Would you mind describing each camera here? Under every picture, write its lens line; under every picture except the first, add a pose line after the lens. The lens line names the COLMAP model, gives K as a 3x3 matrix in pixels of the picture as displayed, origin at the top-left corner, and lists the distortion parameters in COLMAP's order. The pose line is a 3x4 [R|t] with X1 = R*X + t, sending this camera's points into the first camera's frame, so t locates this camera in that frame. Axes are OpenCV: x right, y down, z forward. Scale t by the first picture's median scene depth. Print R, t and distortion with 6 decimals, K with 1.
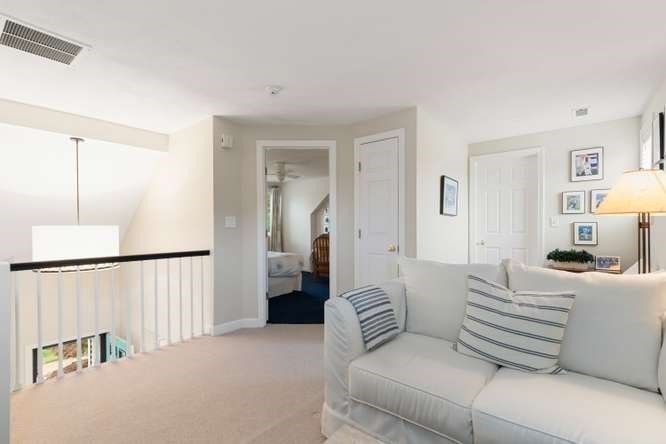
lens RADIAL K [[306.0, 0, 330.0], [0, 306.0, 227.8], [0, 0, 1]] dist [0.002669, 0.000058]
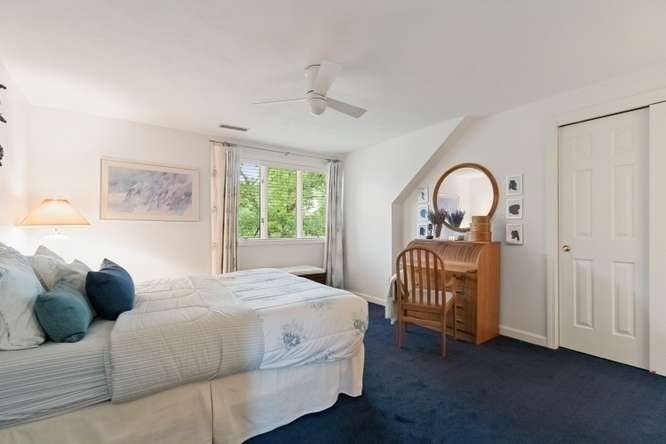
lens RADIAL K [[306.0, 0, 330.0], [0, 306.0, 227.8], [0, 0, 1]] dist [0.002669, 0.000058]
pose [[0.963626, 0.005654, -0.267194, -0.025520], [-0.007273, 0.999961, -0.005068, 0.004972], [0.267155, 0.006827, 0.963630, 0.484405]]
